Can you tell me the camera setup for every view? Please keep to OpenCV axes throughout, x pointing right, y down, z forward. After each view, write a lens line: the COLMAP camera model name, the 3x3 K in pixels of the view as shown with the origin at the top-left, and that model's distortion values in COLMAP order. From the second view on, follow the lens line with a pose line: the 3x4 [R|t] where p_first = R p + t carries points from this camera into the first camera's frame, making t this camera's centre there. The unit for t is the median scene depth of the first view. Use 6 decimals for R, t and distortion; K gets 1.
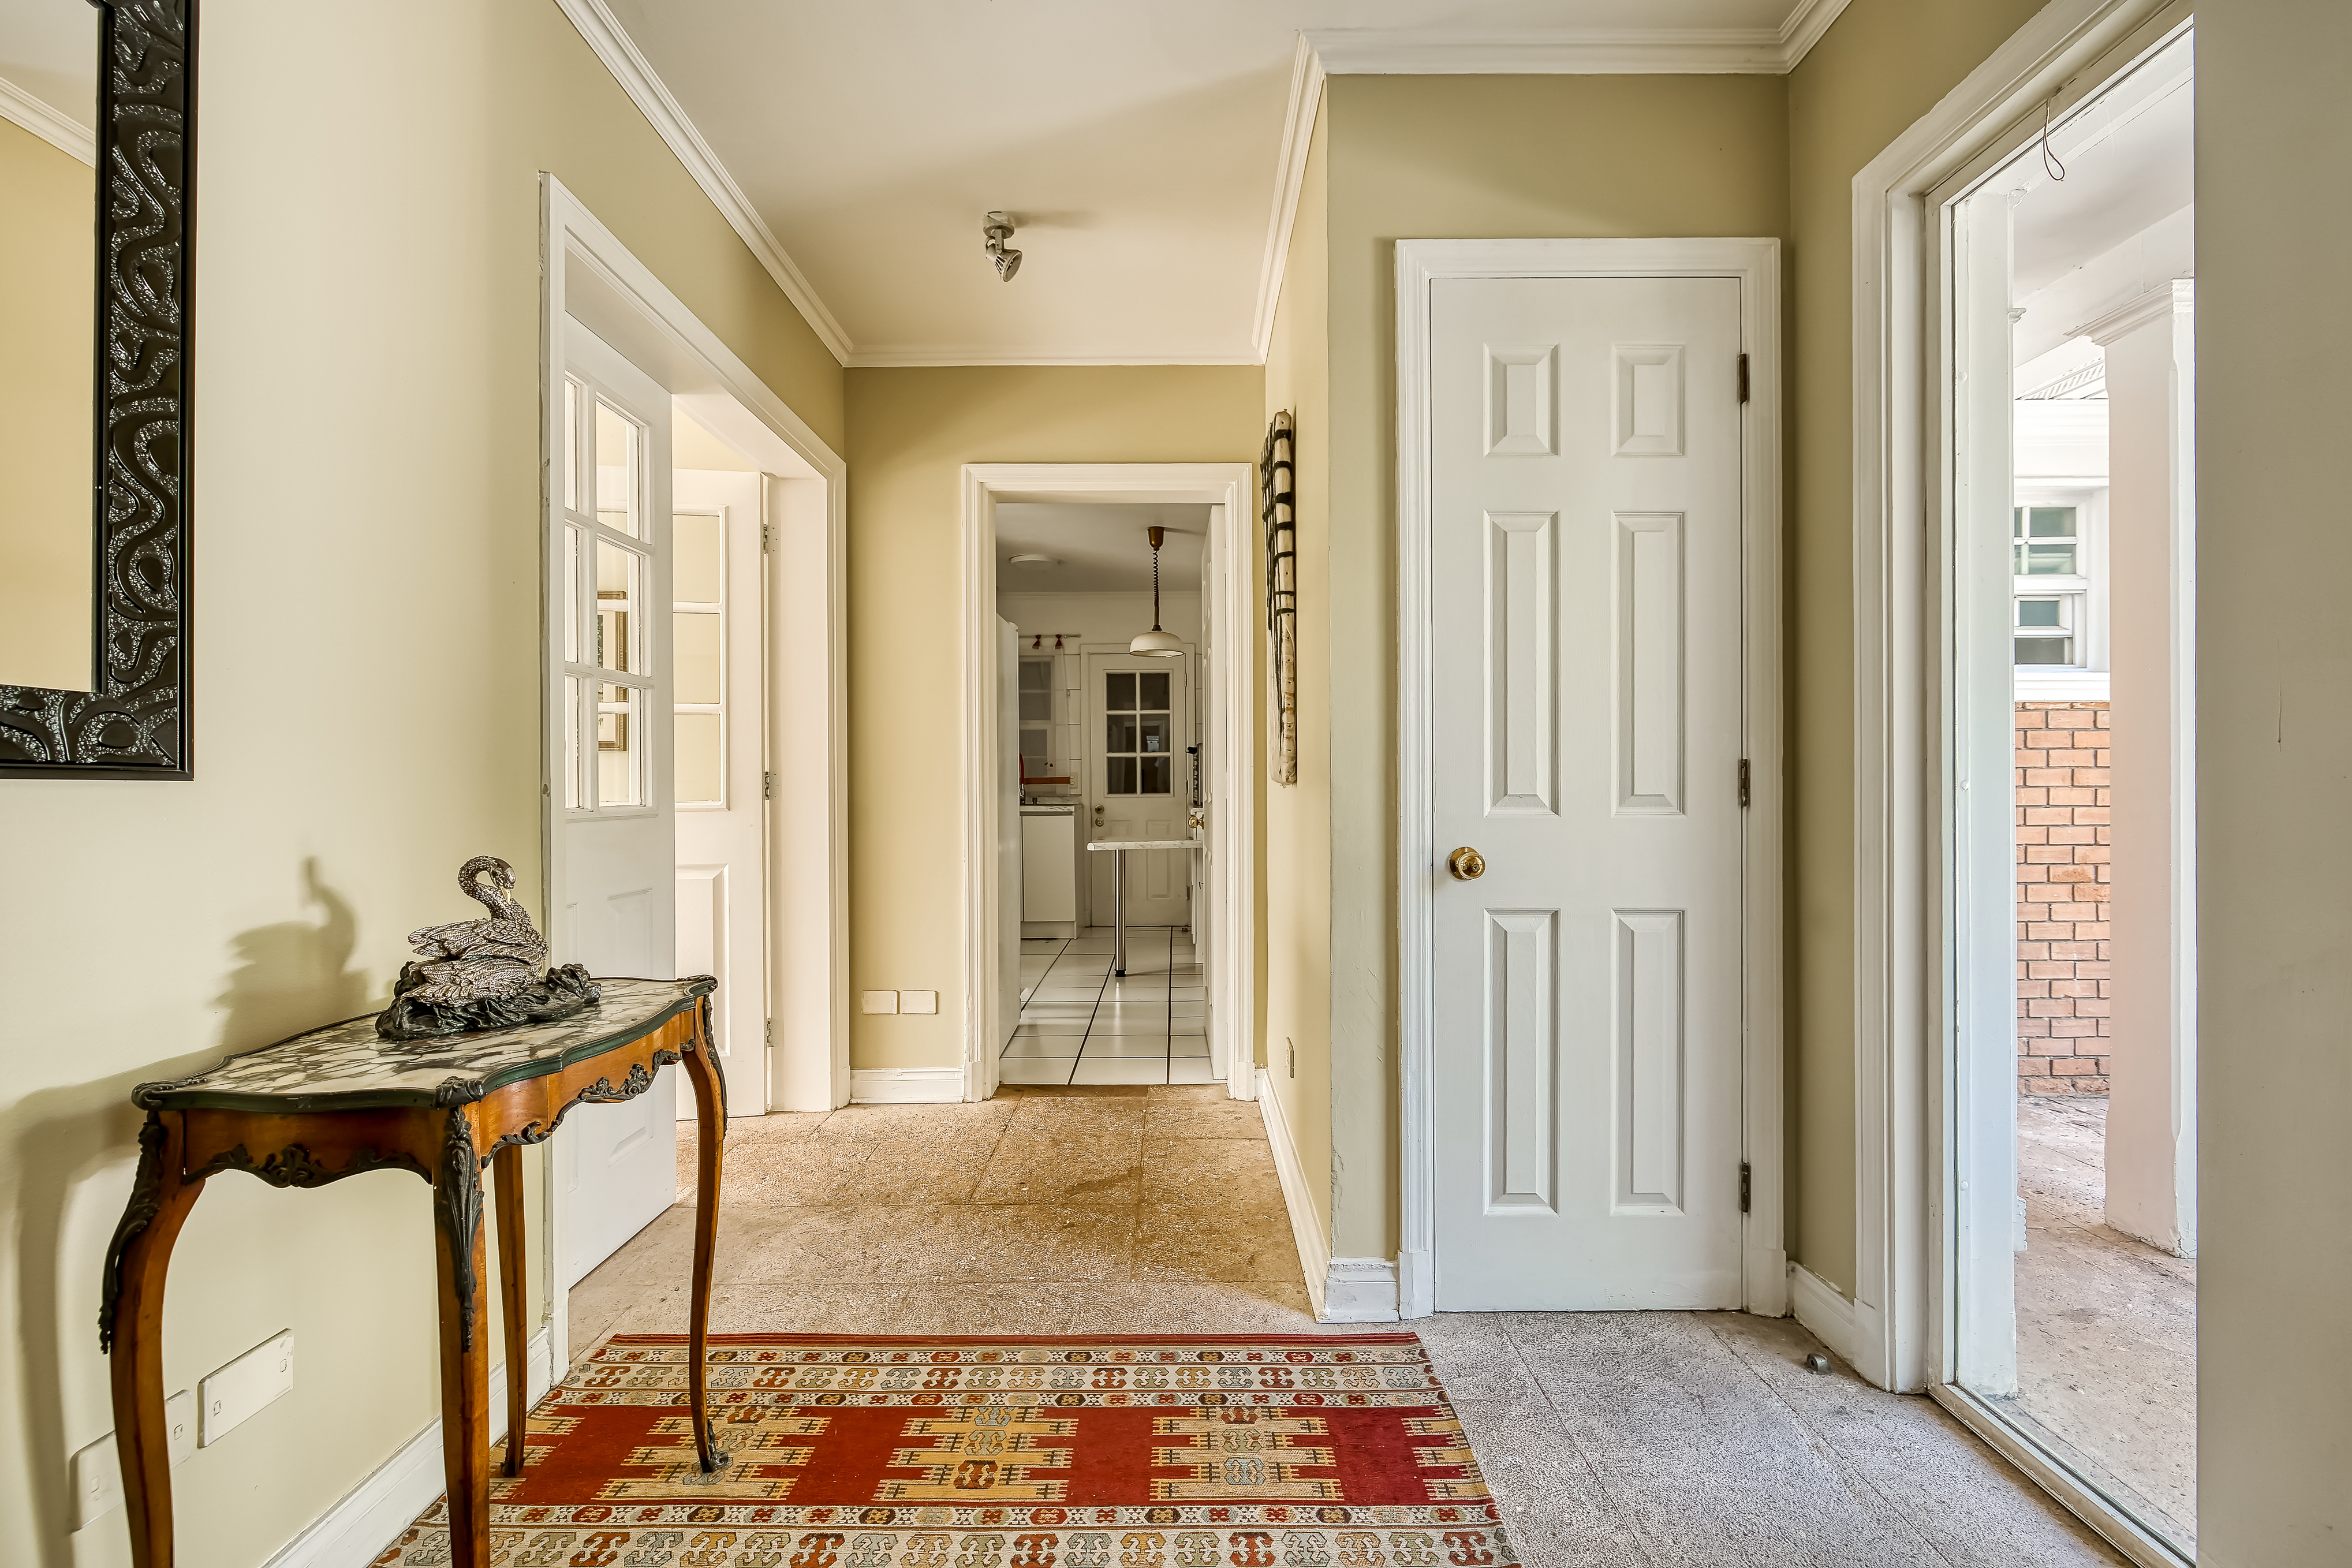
lens RADIAL K [[999.5, 0, 1176.0], [0, 999.5, 785.5], [0, 0, 1]] dist [-0.000052, -0.000581]
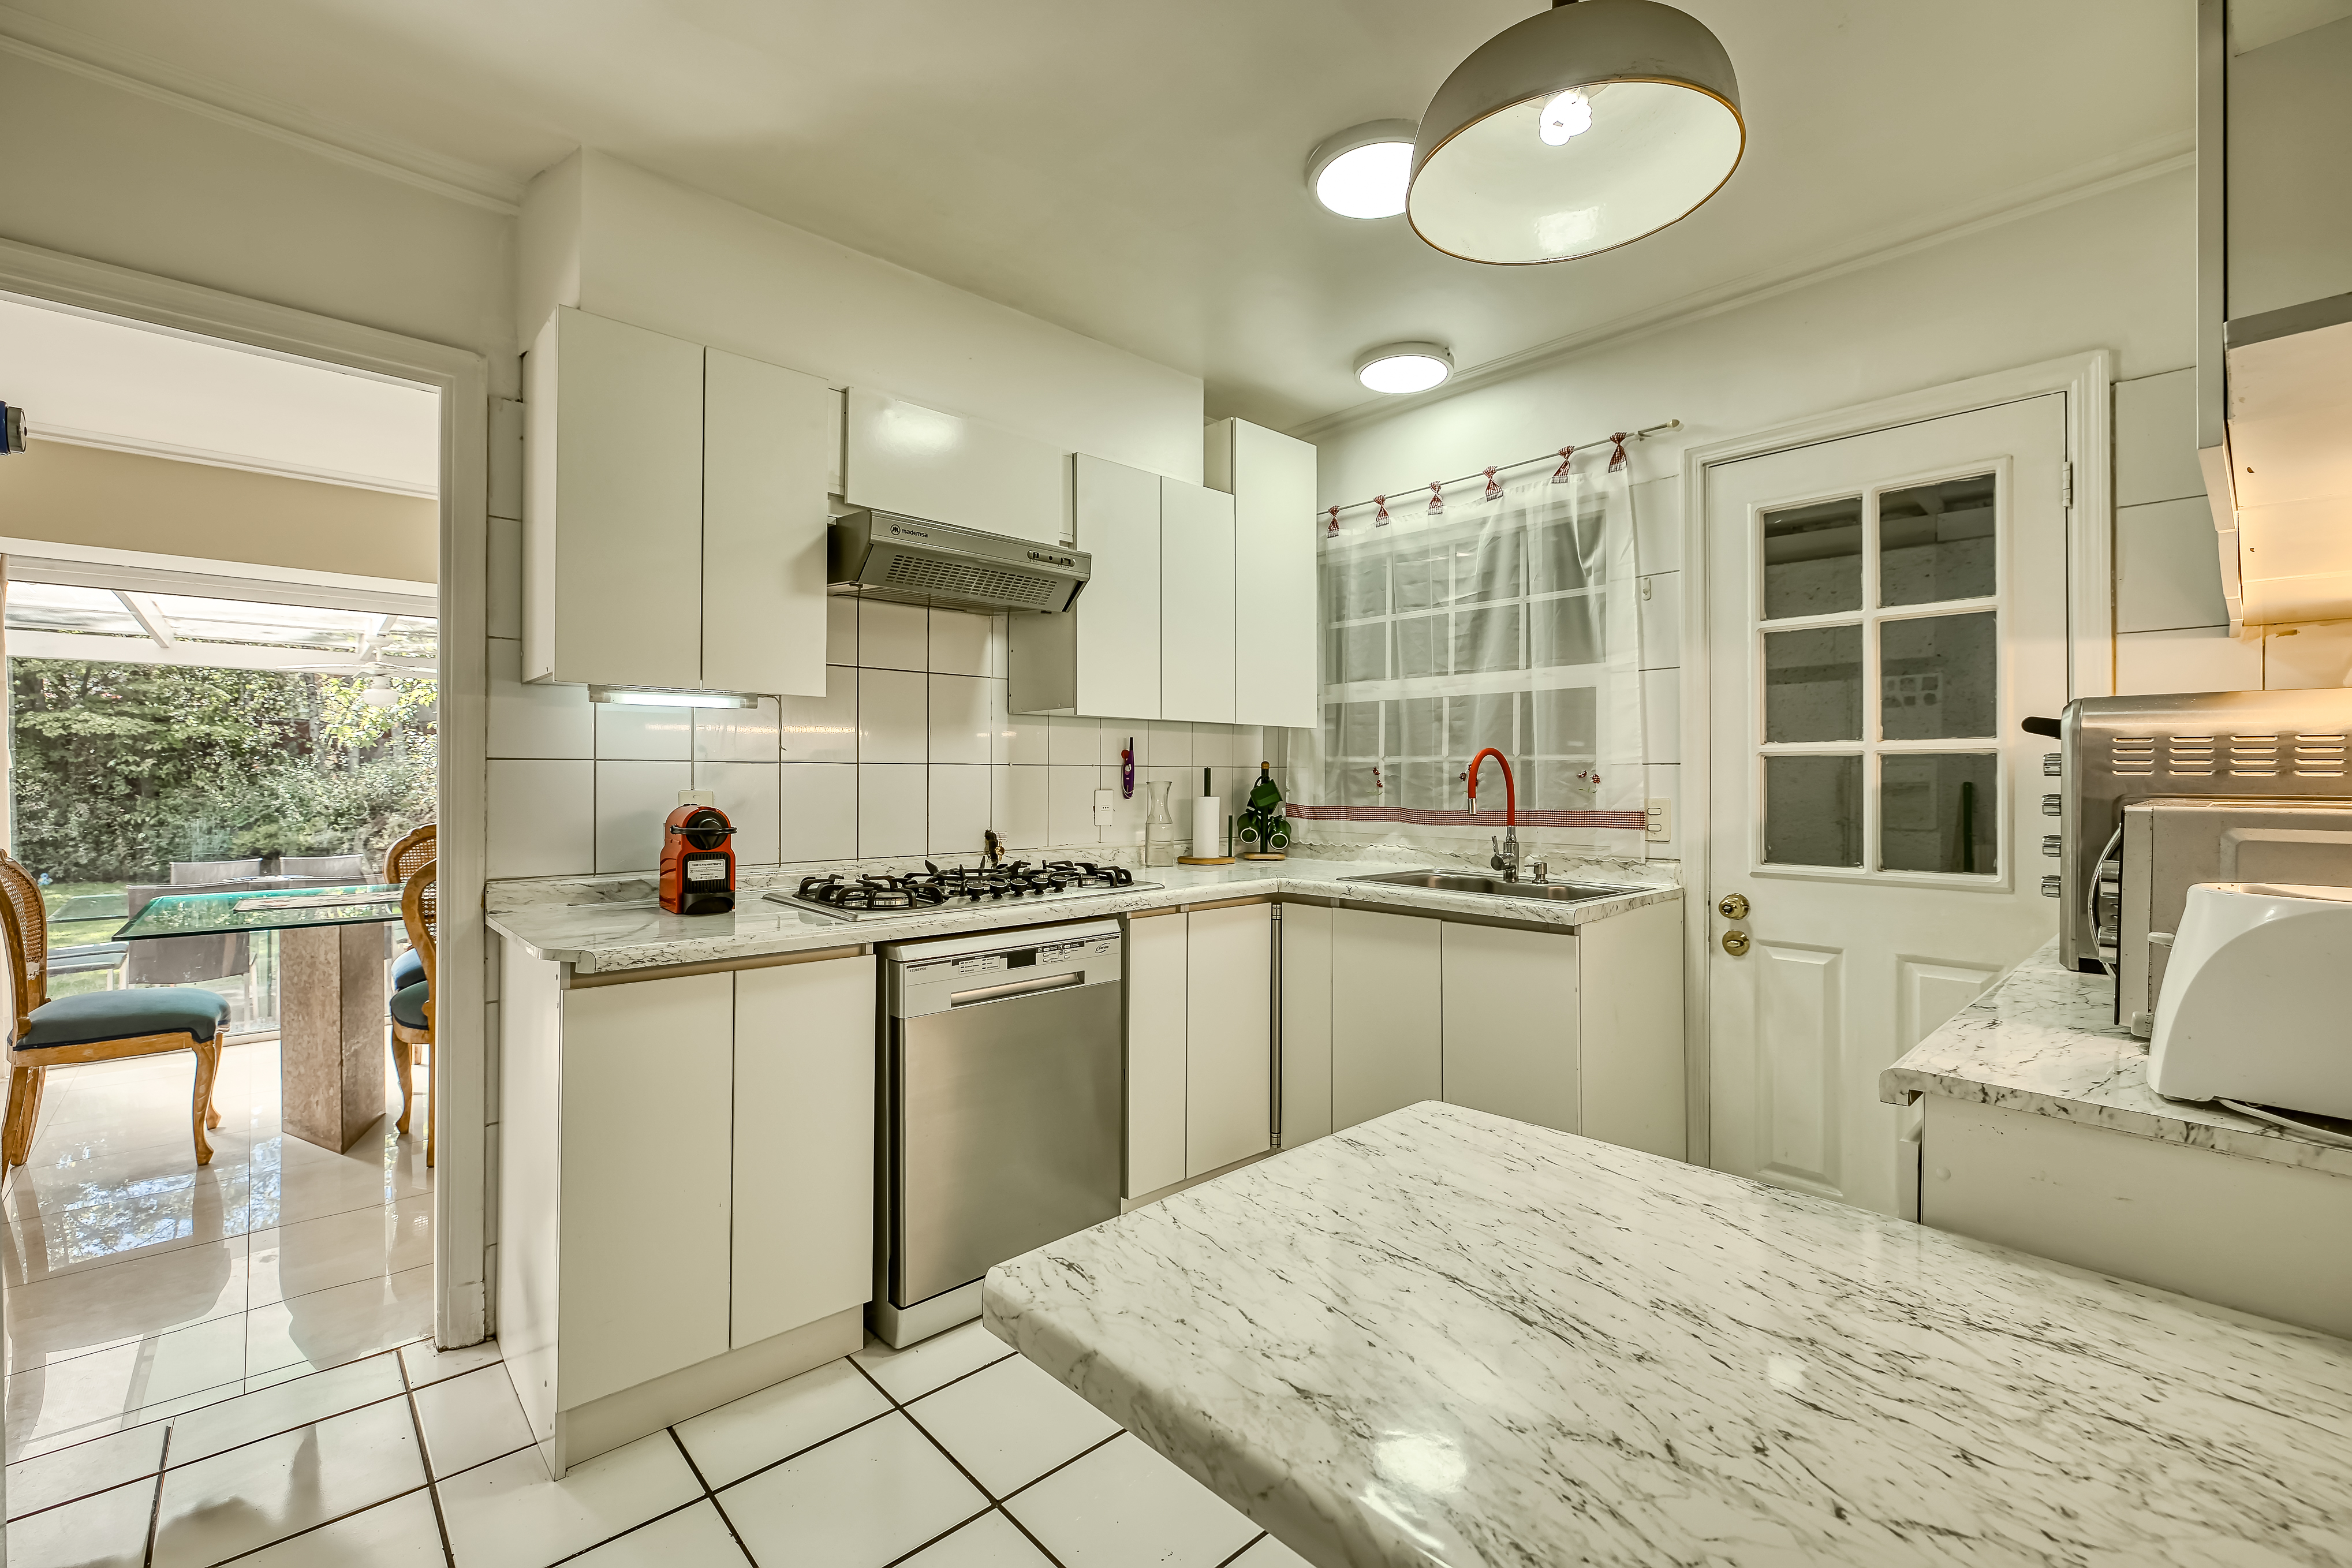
lens RADIAL K [[999.5, 0, 1173.5], [0, 999.5, 778.3], [0, 0, 1]] dist [-0.000052, -0.000581]
pose [[0.676562, 0.004256, -0.736374, 0.047357], [-0.005269, 0.999986, 0.000939, -0.019778], [0.736367, 0.003245, 0.676574, 0.617349]]
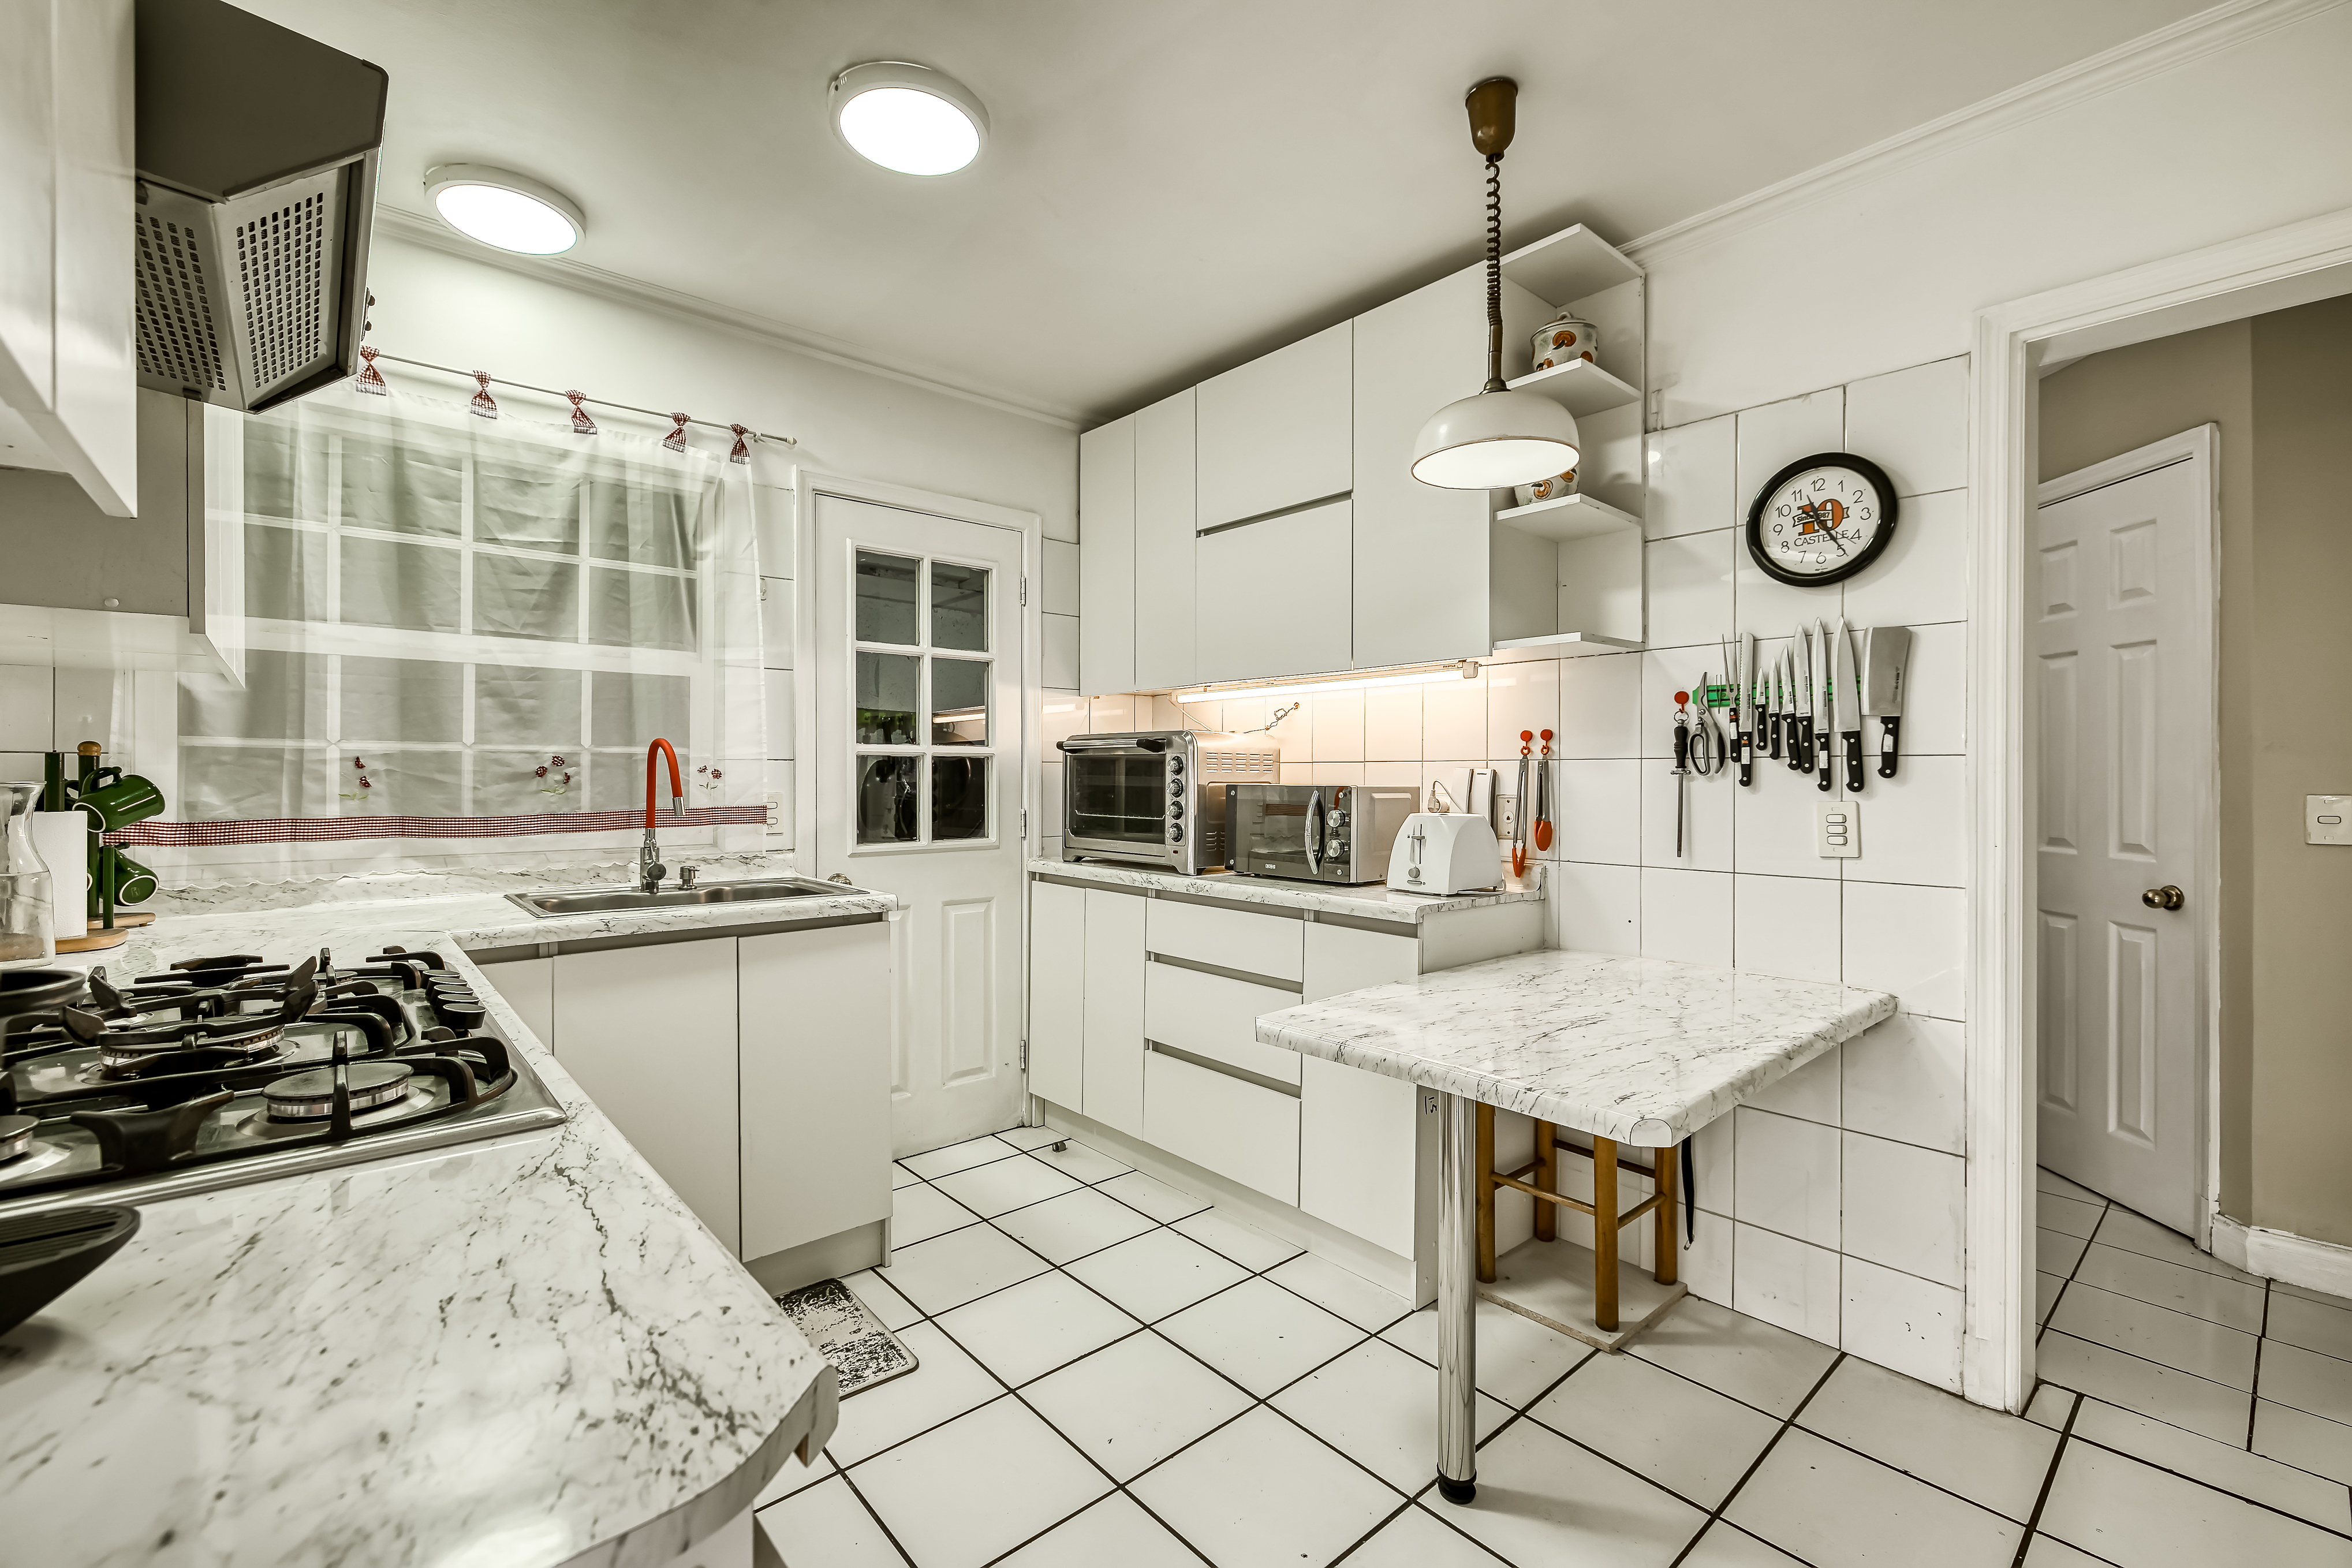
lens RADIAL K [[999.5, 0, 1172.7], [0, 999.5, 776.8], [0, 0, 1]] dist [-0.000052, -0.000581]
pose [[0.754508, 0.001915, 0.656288, -0.239399], [0.000034, 0.999996, -0.002958, -0.017943], [-0.656291, 0.002254, 0.754504, 0.607169]]
